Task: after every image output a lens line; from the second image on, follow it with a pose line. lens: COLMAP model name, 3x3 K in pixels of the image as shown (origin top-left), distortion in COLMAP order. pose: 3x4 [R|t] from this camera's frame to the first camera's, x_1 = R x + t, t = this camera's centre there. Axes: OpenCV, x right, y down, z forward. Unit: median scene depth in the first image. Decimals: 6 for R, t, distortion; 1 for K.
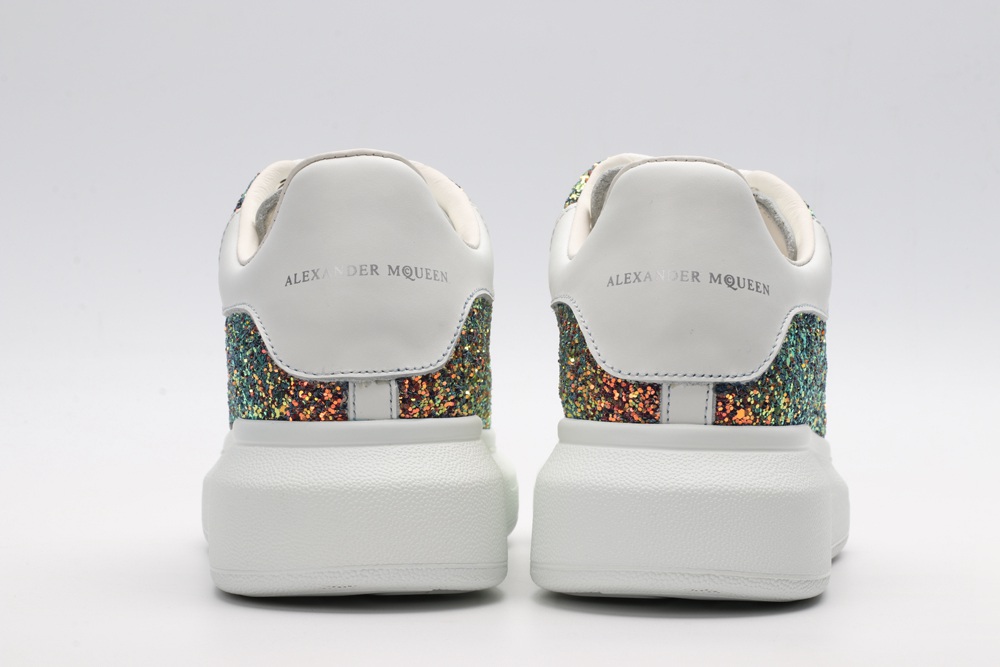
lens RADIAL K [[2338.5, 0, 501.0], [0, 2338.5, 333.5], [0, 0, 1]] dist [0.079186, 0.000000]
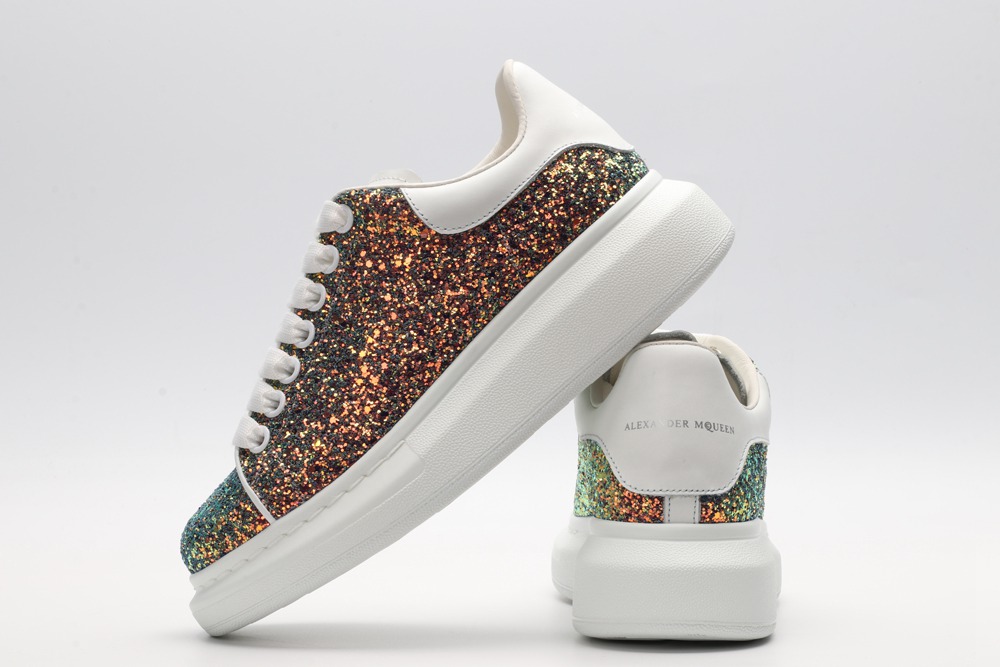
lens RADIAL K [[2338.5, 0, 499.1], [0, 2338.5, 333.9], [0, 0, 1]] dist [0.079186, 0.000000]
pose [[0.998672, -0.016767, 0.048717, -0.105956], [0.017438, 0.999758, -0.013383, -0.063137], [-0.048481, 0.014214, 0.998723, -0.477527]]
